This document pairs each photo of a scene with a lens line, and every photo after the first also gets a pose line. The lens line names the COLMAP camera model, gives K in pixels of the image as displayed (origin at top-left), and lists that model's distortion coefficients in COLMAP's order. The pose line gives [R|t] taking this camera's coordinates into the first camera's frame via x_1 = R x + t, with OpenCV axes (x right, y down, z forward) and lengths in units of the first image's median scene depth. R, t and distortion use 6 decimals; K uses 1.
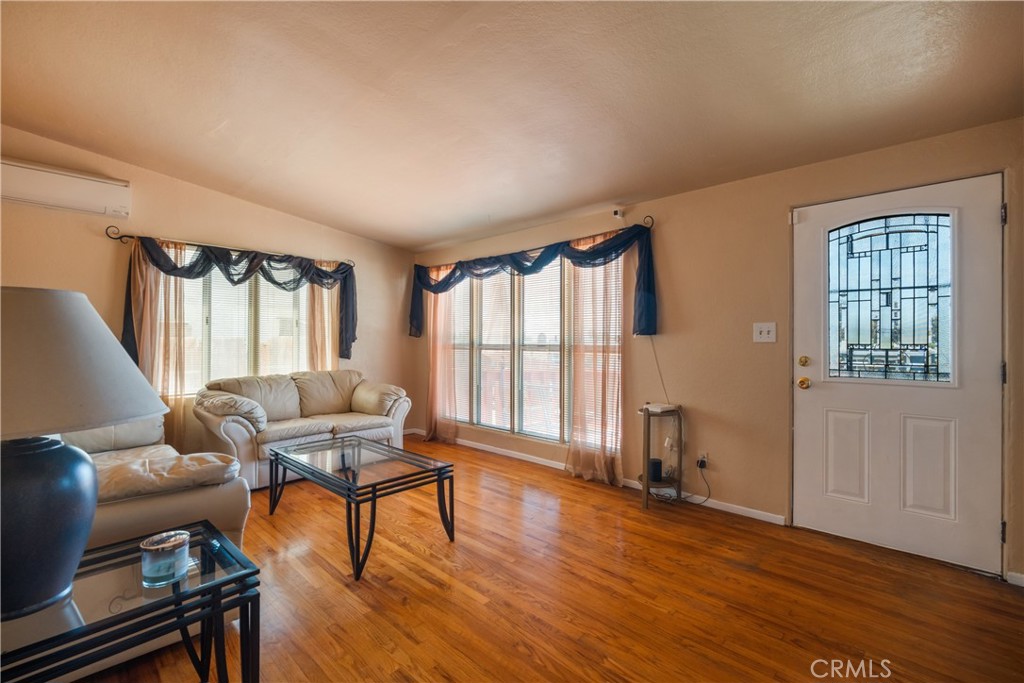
lens RADIAL K [[449.4, 0, 512.4], [0, 449.4, 341.9], [0, 0, 1]] dist [-0.003646, -0.000352]
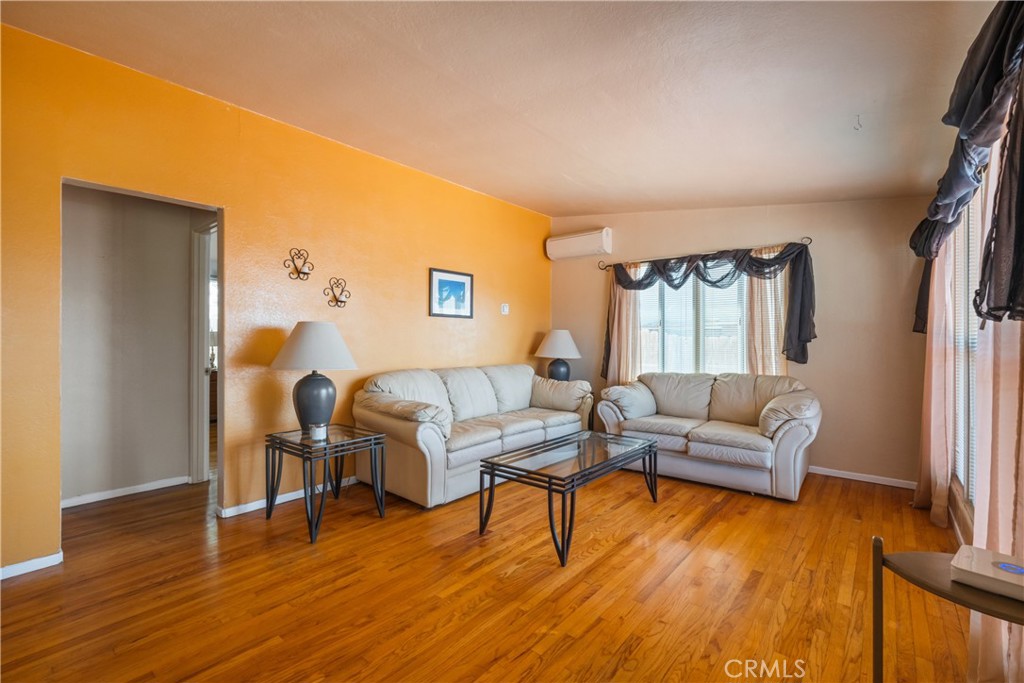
lens RADIAL K [[449.4, 0, 512.5], [0, 449.4, 340.3], [0, 0, 1]] dist [-0.003646, -0.000352]
pose [[0.058816, 0.001364, -0.998268, 0.501179], [-0.004249, 0.999990, 0.001116, -0.001189], [0.998260, 0.004176, 0.058821, 0.572682]]
